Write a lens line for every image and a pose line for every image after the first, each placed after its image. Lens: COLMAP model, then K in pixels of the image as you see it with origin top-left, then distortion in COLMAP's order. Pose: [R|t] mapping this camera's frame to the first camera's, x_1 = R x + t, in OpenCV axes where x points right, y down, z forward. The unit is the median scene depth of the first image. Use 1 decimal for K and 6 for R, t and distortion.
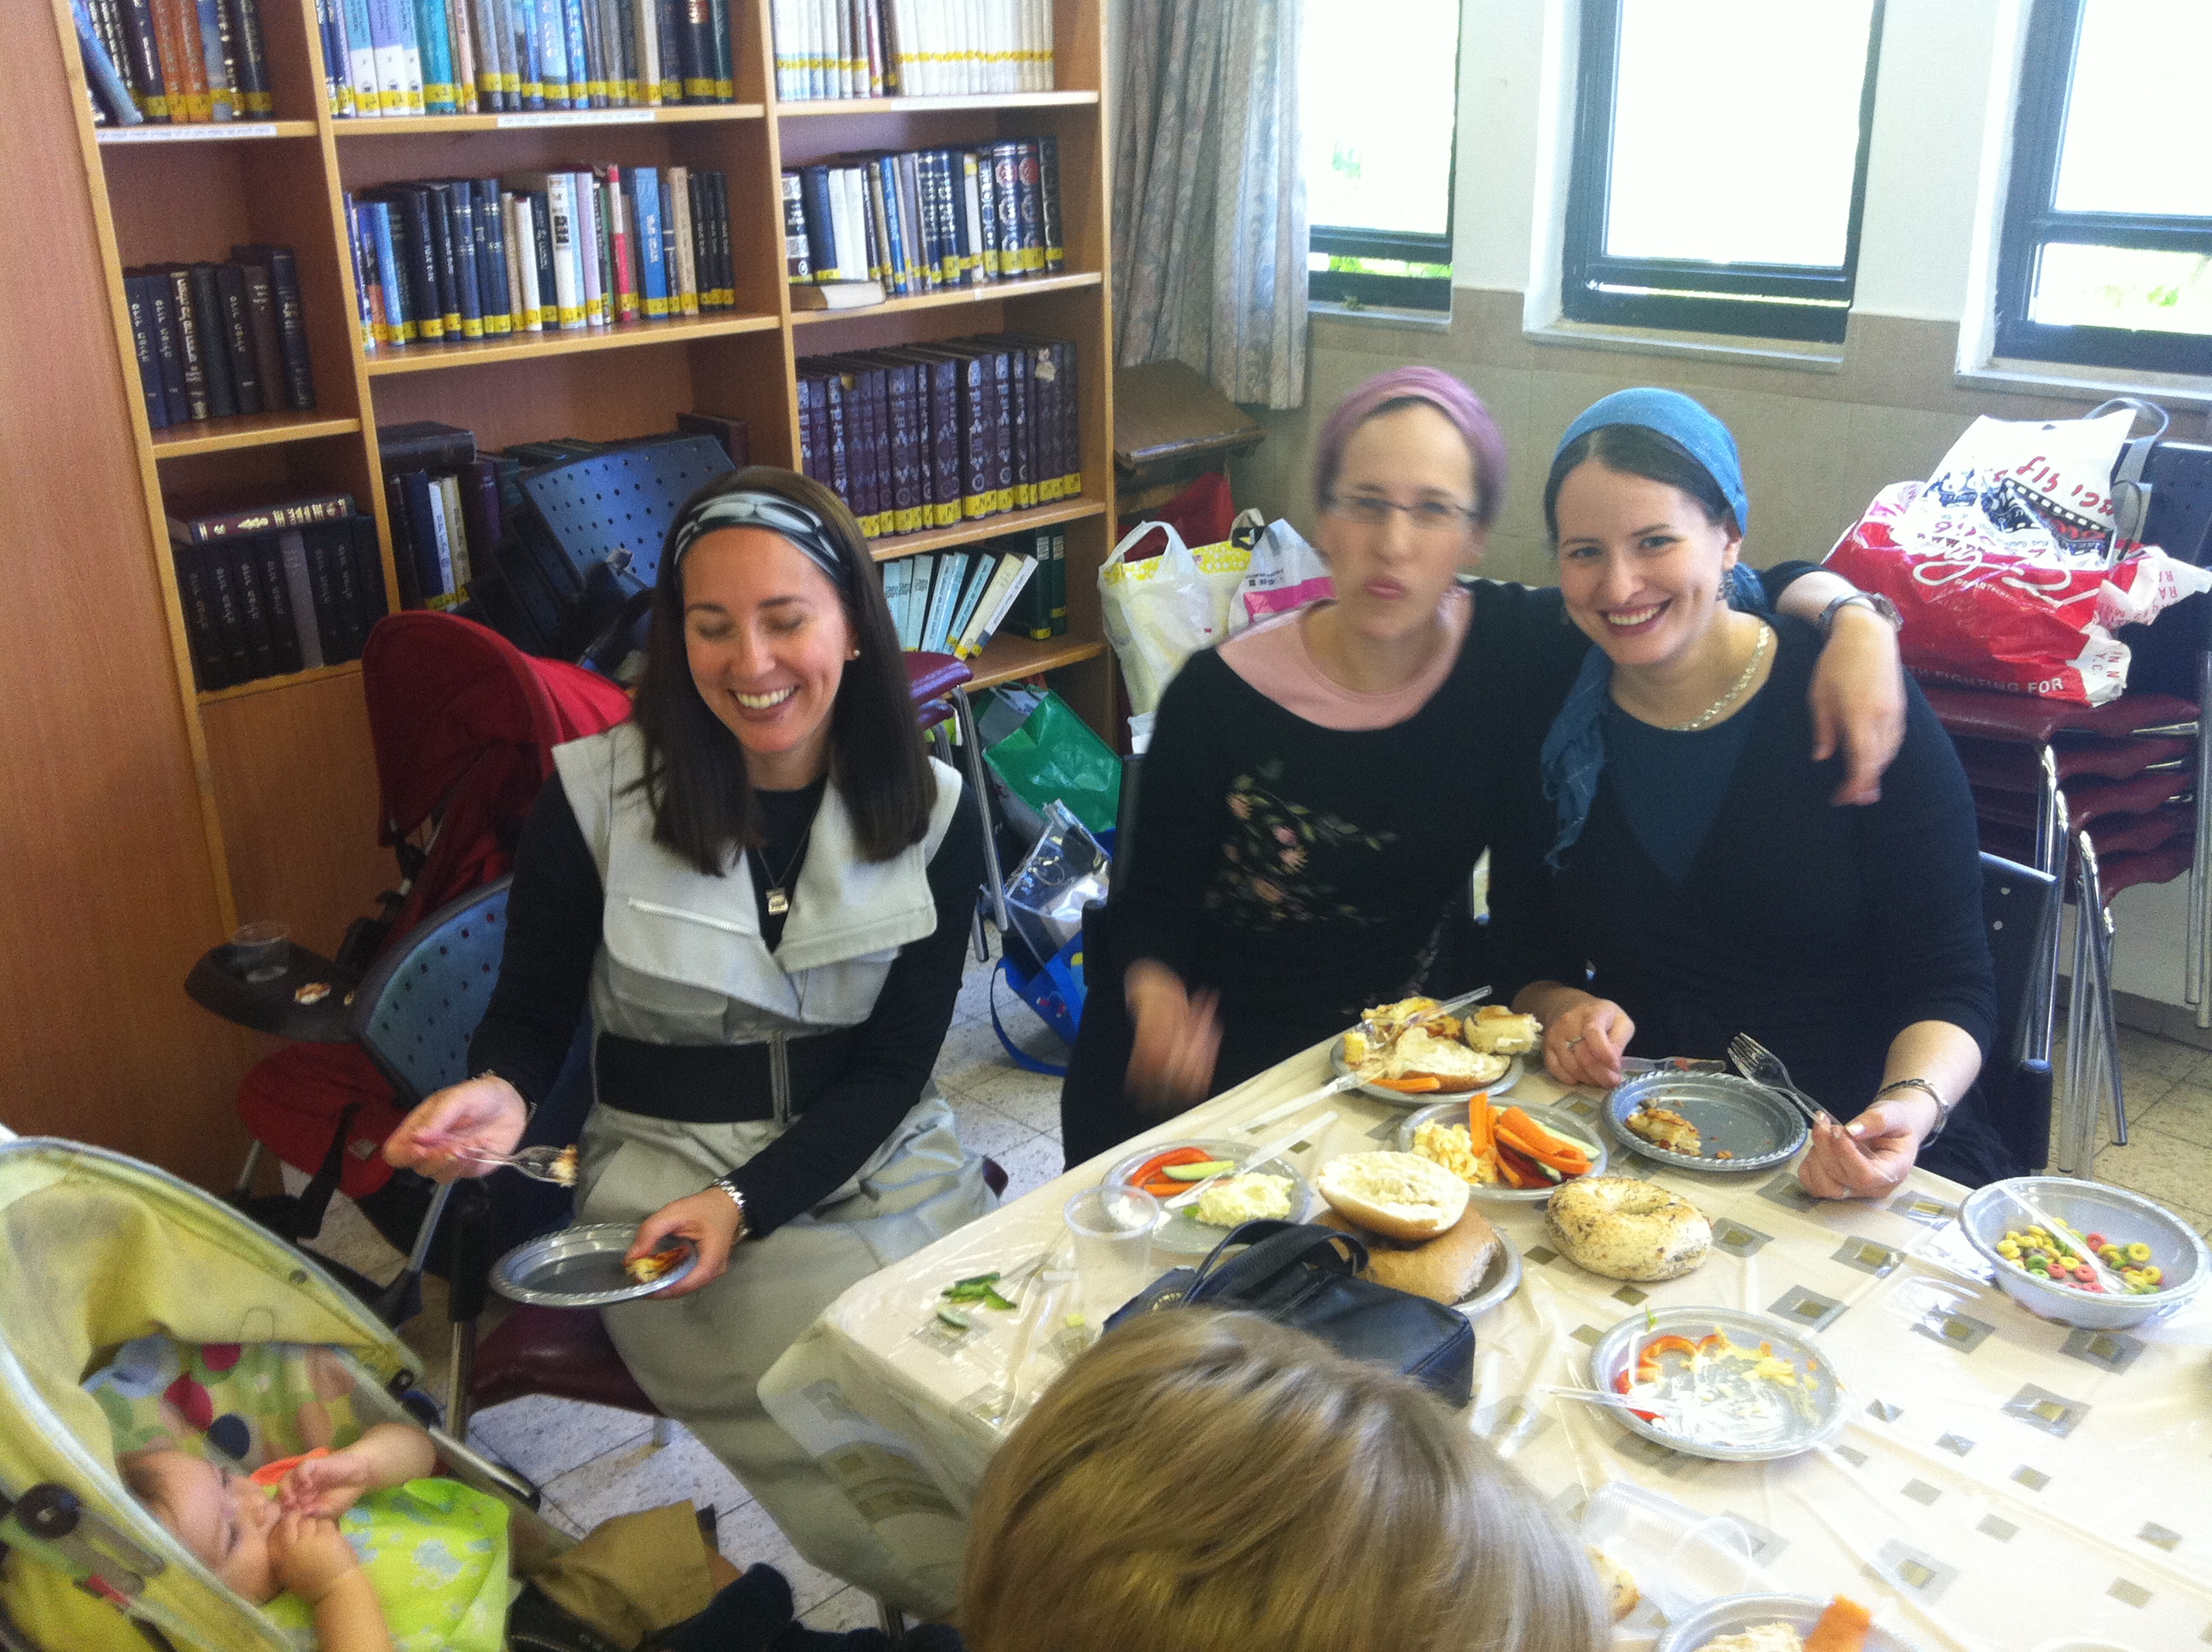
lens RADIAL K [[2090.0, 0, 1109.7], [0, 2090.0, 864.7], [0, 0, 1]] dist [0.016423, 0.000000]
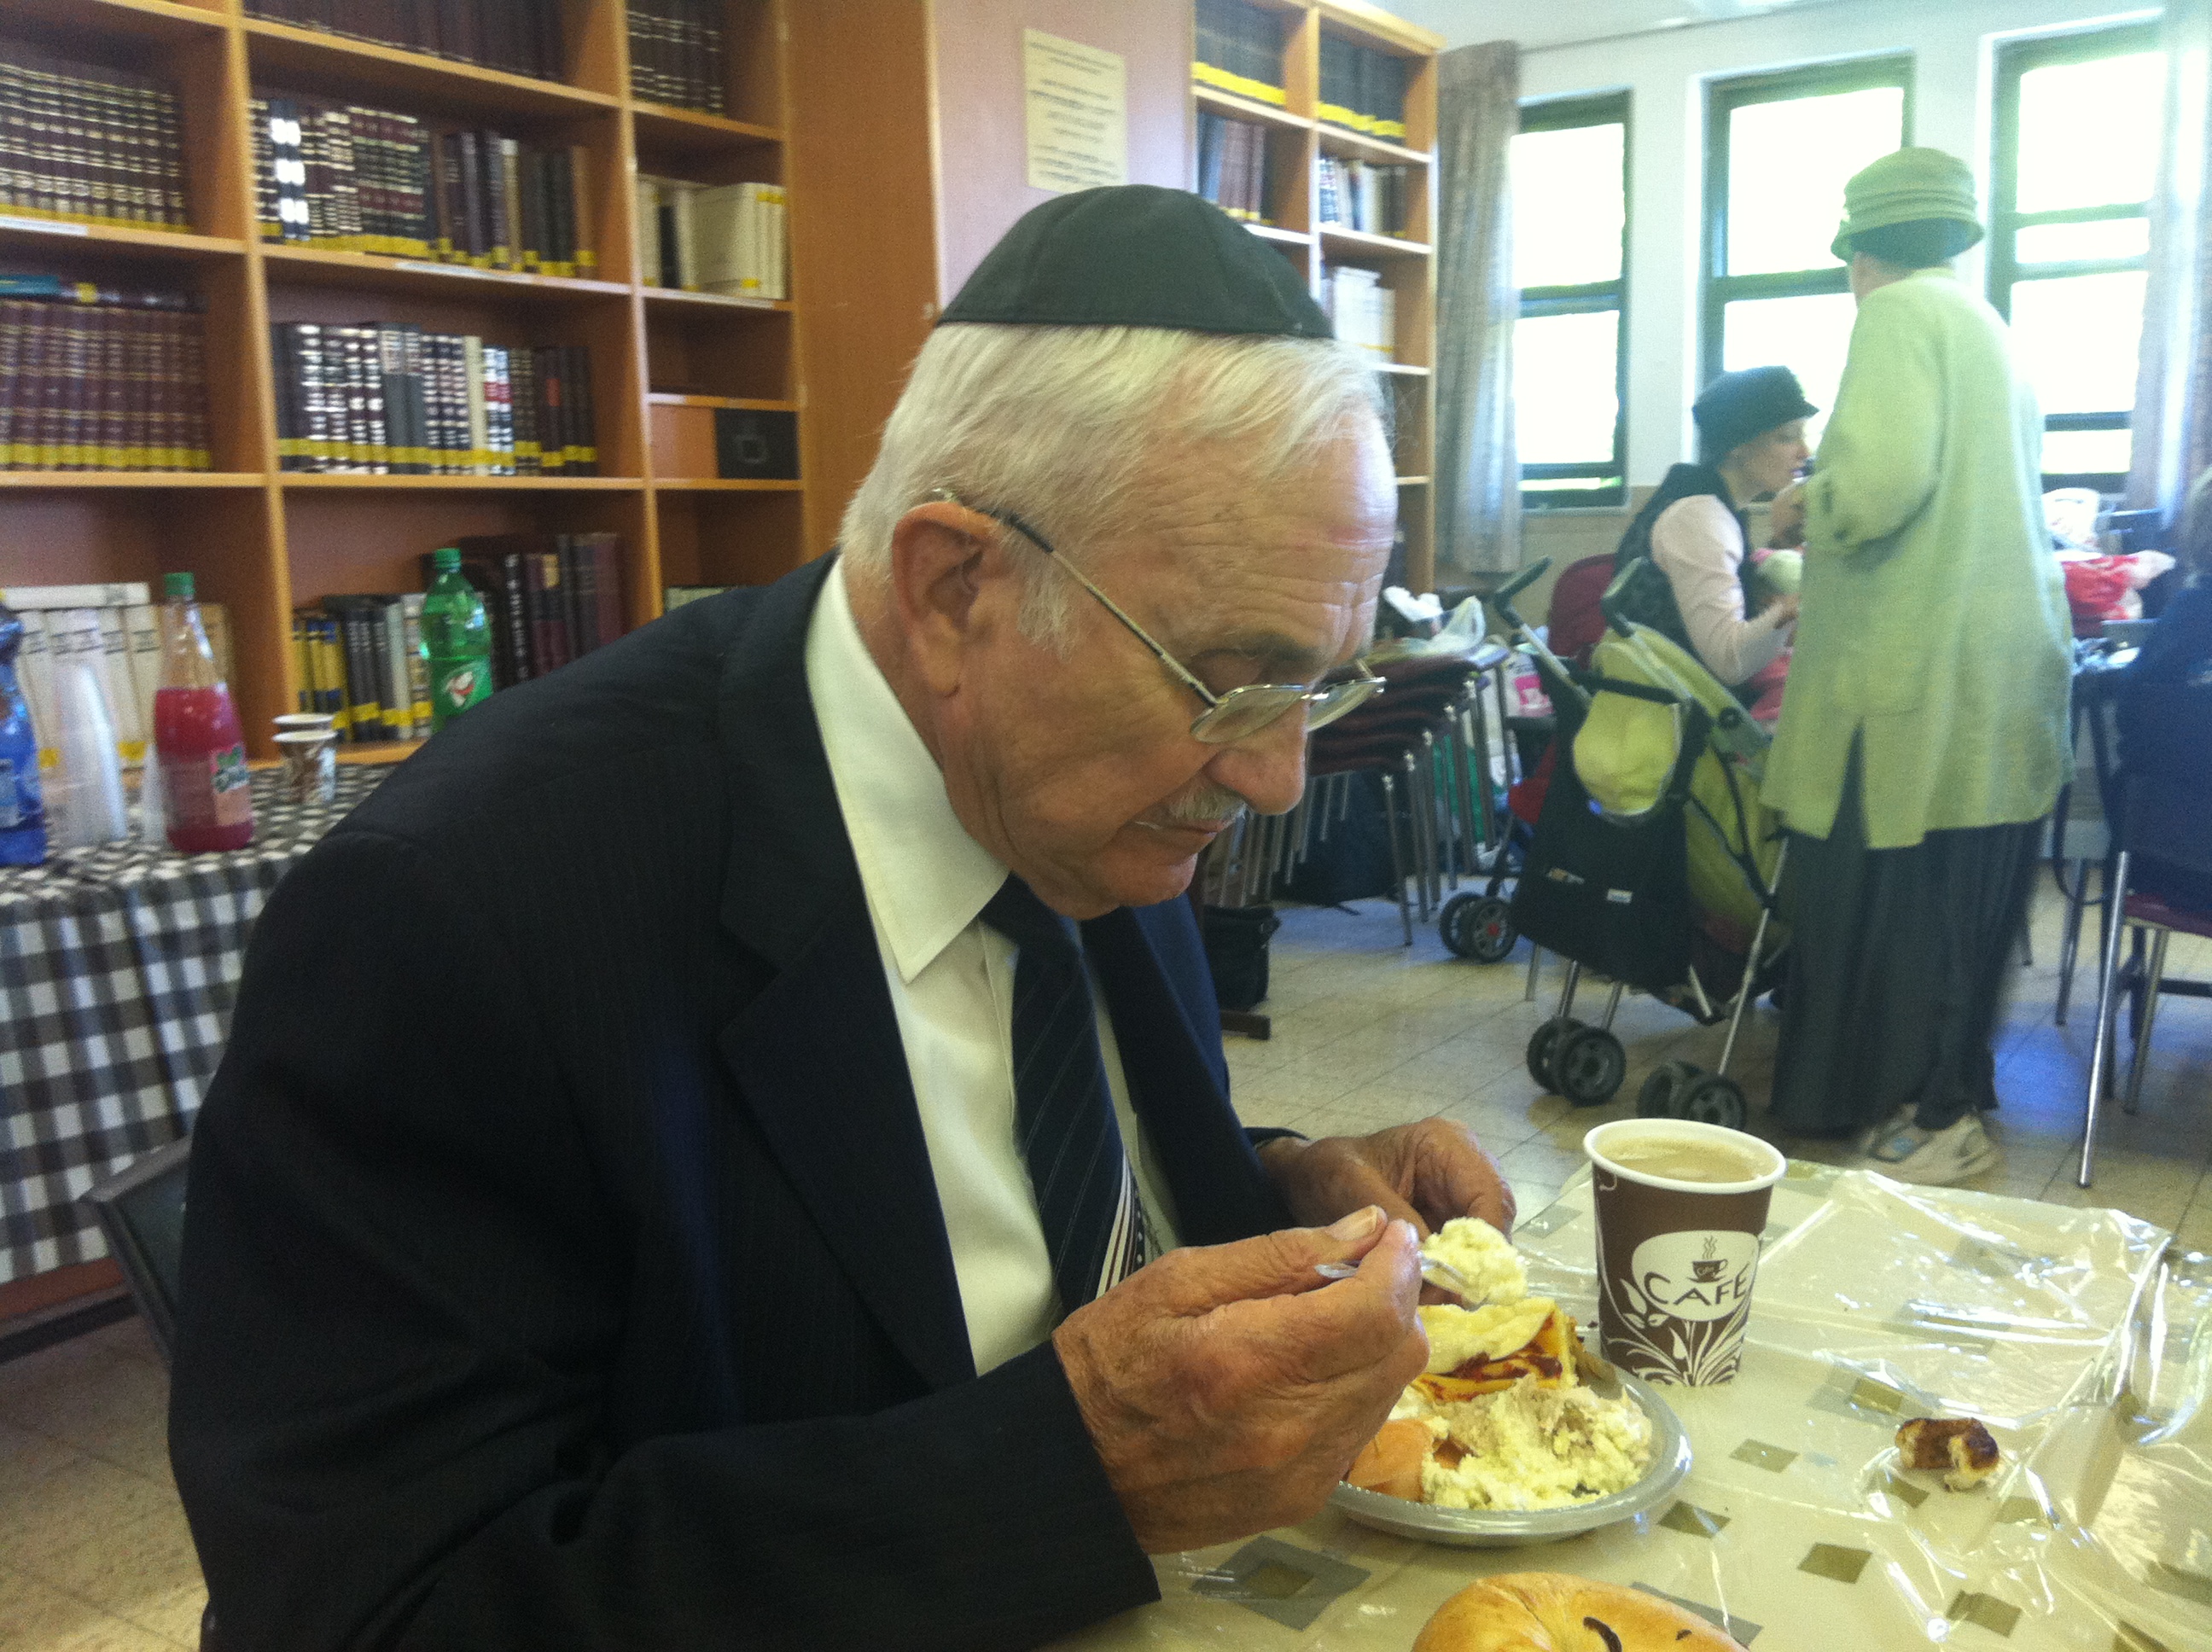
lens RADIAL K [[2090.0, 0, 1119.0], [0, 2090.0, 801.6], [0, 0, 1]] dist [0.016423, 0.000000]
pose [[0.976146, -0.024929, 0.215679, -0.679992], [0.074461, 0.971578, -0.224704, 0.348266], [-0.203947, 0.235404, 0.950258, -0.479123]]
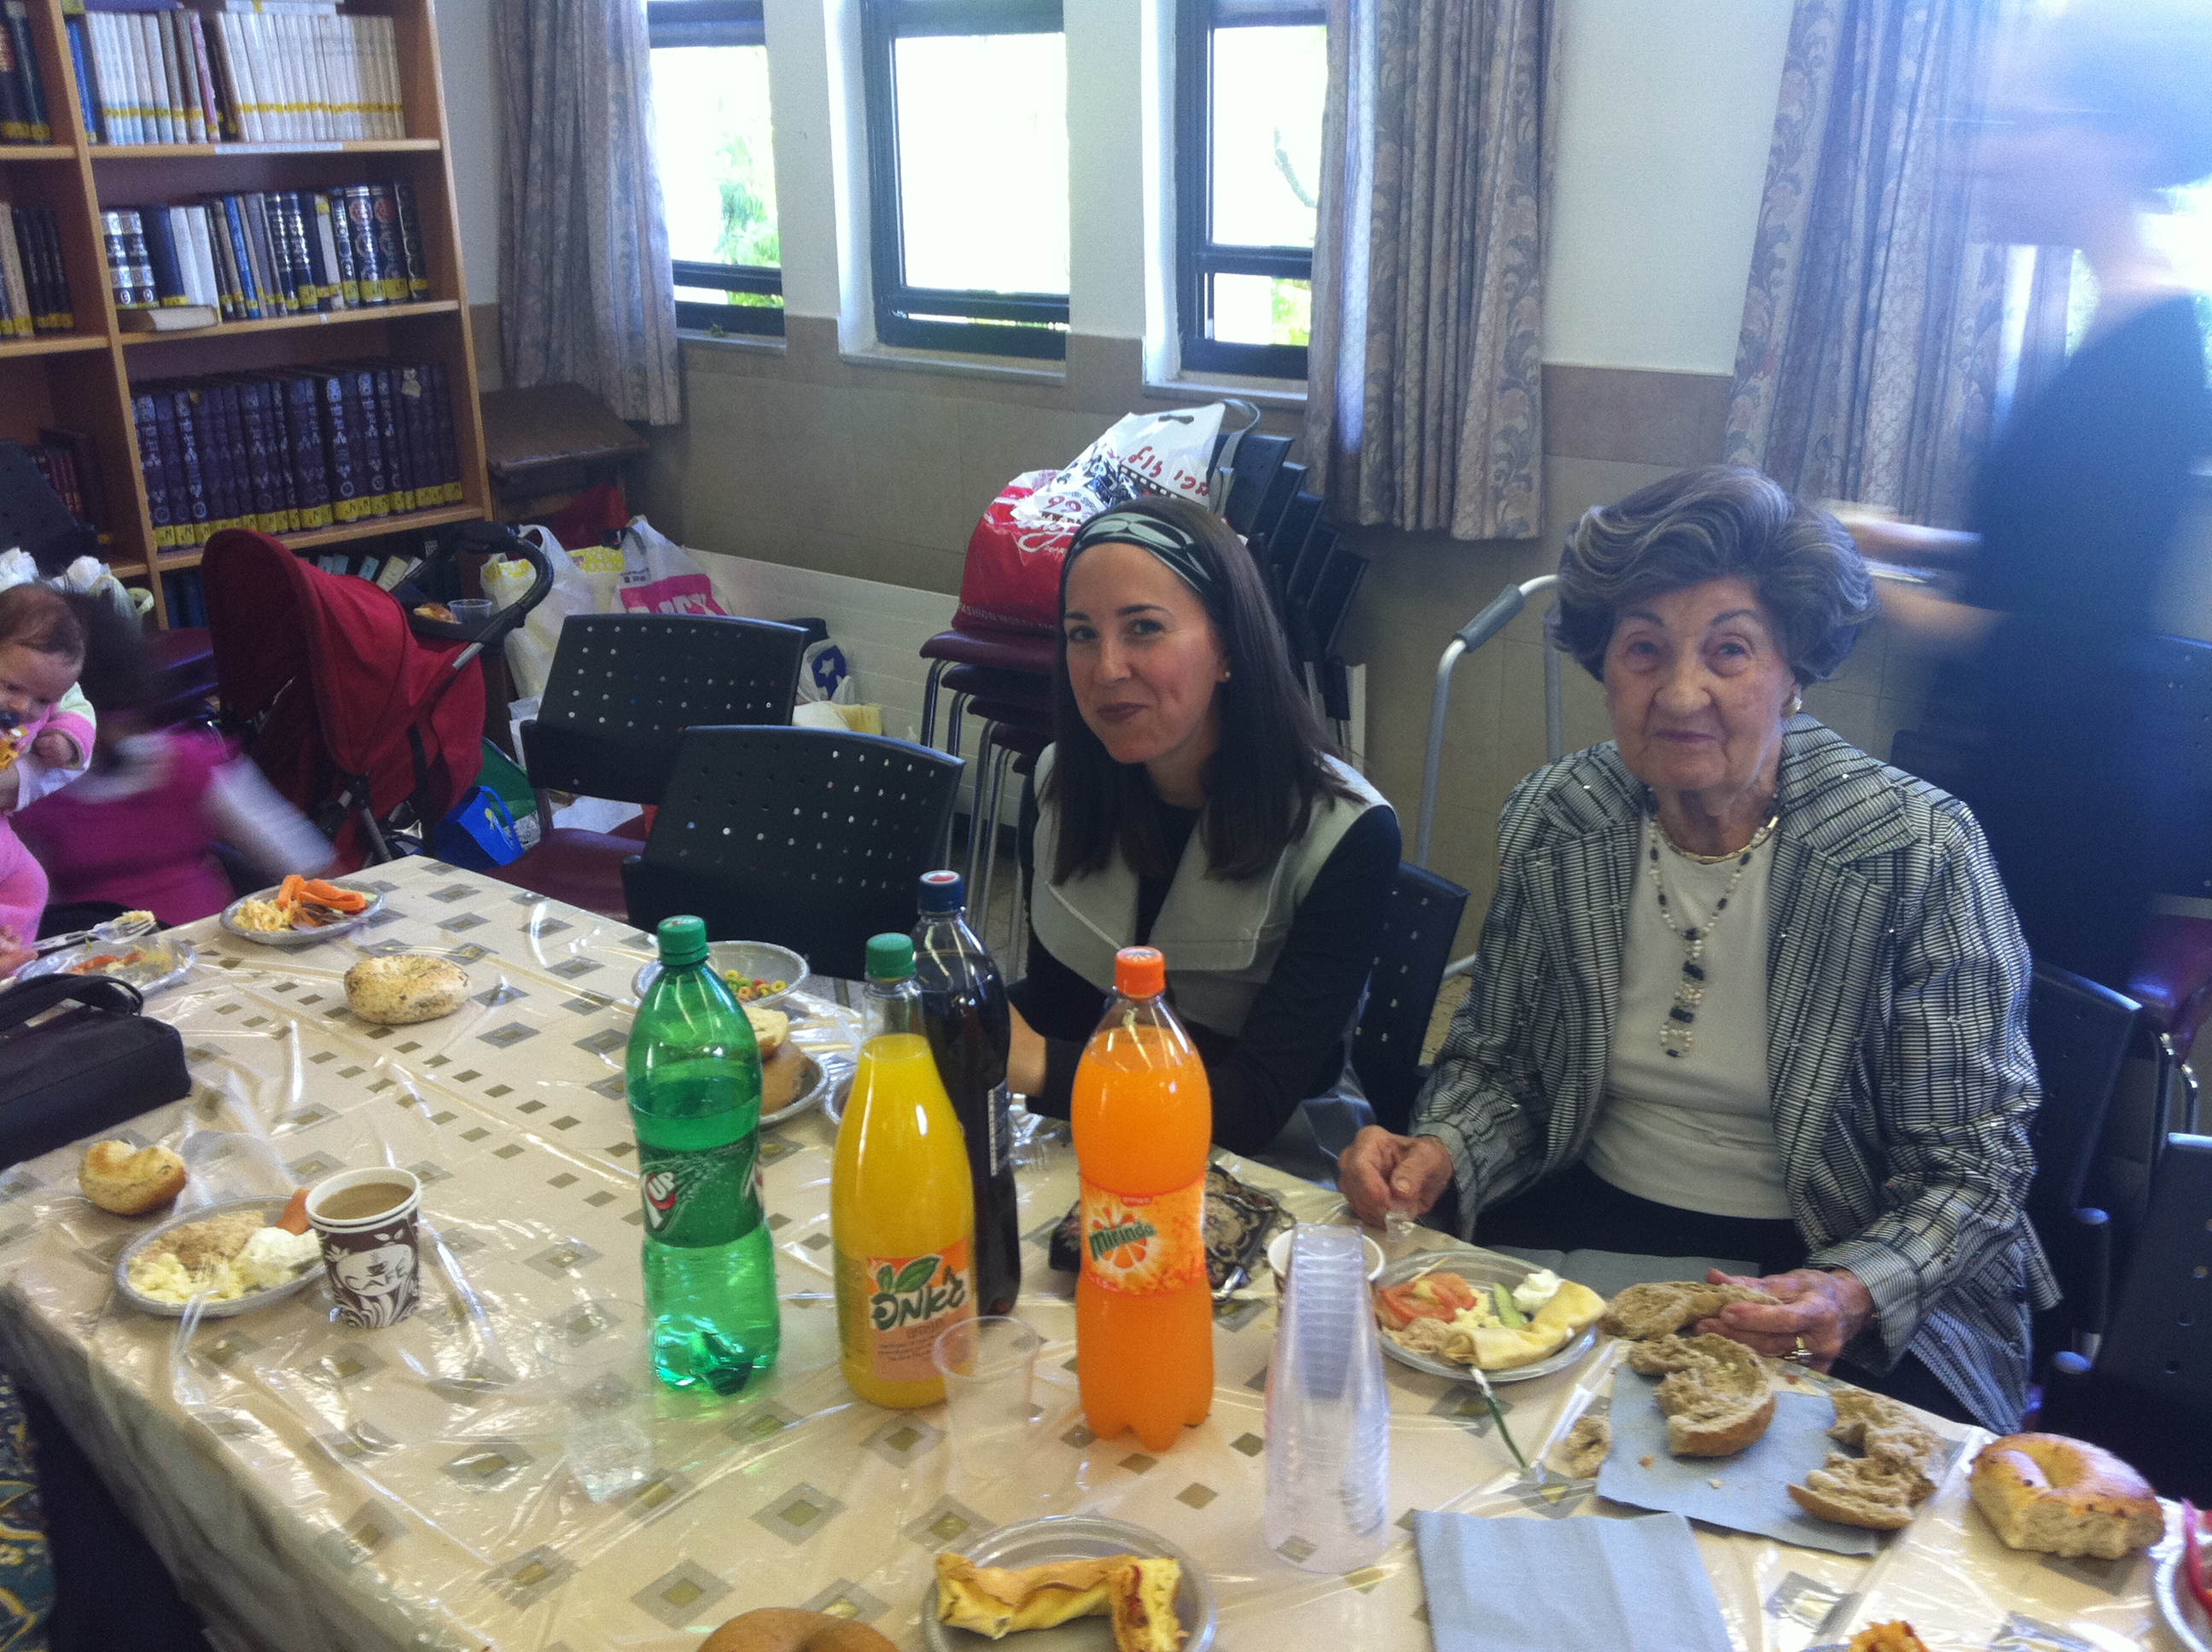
lens RADIAL K [[2090.0, 0, 1107.5], [0, 2090.0, 833.7], [0, 0, 1]] dist [0.016423, 0.000000]
pose [[0.994457, -0.027053, 0.101607, 0.252708], [0.031010, 0.998813, -0.037565, 0.059852], [-0.100470, 0.040508, 0.994115, -0.147866]]
